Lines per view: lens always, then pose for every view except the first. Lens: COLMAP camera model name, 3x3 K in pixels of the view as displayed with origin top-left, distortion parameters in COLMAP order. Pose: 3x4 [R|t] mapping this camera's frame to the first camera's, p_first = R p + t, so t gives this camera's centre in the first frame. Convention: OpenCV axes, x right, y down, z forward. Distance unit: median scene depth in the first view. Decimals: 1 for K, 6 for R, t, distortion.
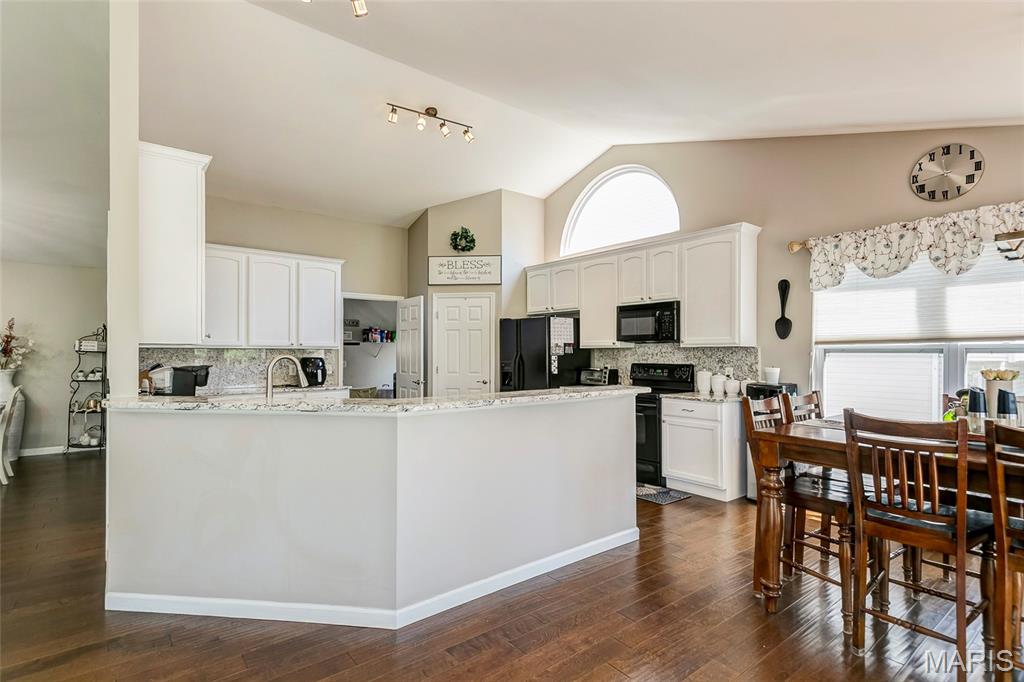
lens RADIAL K [[502.4, 0, 501.1], [0, 502.4, 347.8], [0, 0, 1]] dist [0.016129, -0.001500]
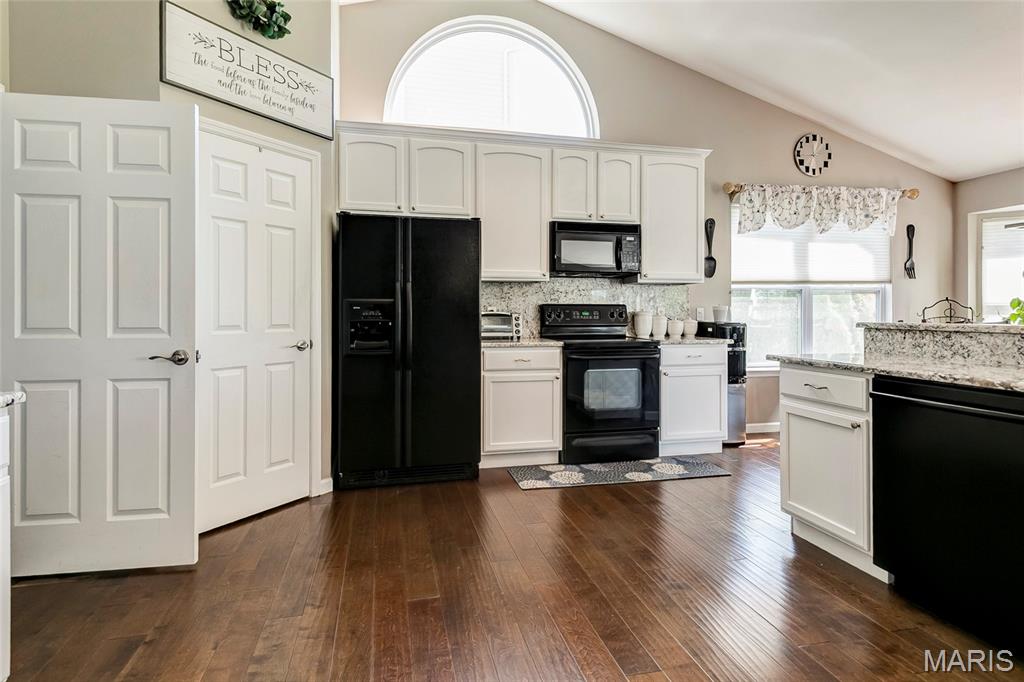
lens RADIAL K [[521.1, 0, 496.8], [0, 521.1, 314.9], [0, 0, 1]] dist [0.011073, 0.001046]
pose [[0.424296, -0.006613, 0.905499, -0.461780], [-0.009683, 0.999883, 0.011840, 0.039856], [-0.905472, -0.013791, 0.424183, 0.770346]]
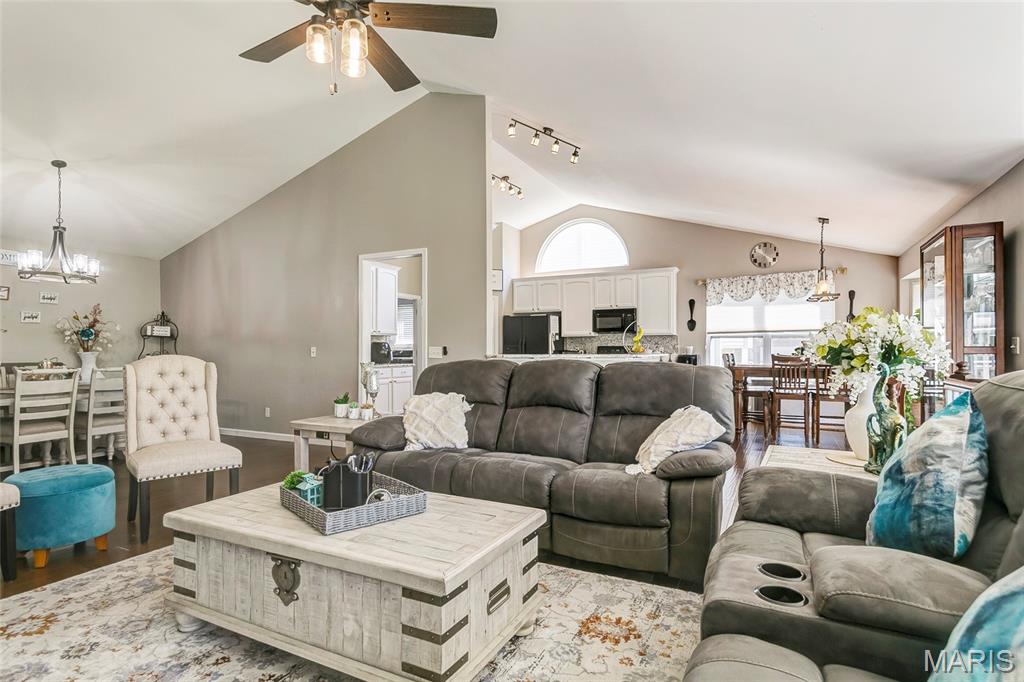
lens RADIAL K [[521.1, 0, 504.1], [0, 521.1, 348.4], [0, 0, 1]] dist [0.011073, 0.001046]
pose [[0.910734, -0.001262, 0.412992, -0.714454], [-0.001753, 0.999975, 0.006920, 0.028832], [-0.412991, -0.007026, 0.910708, -0.389075]]
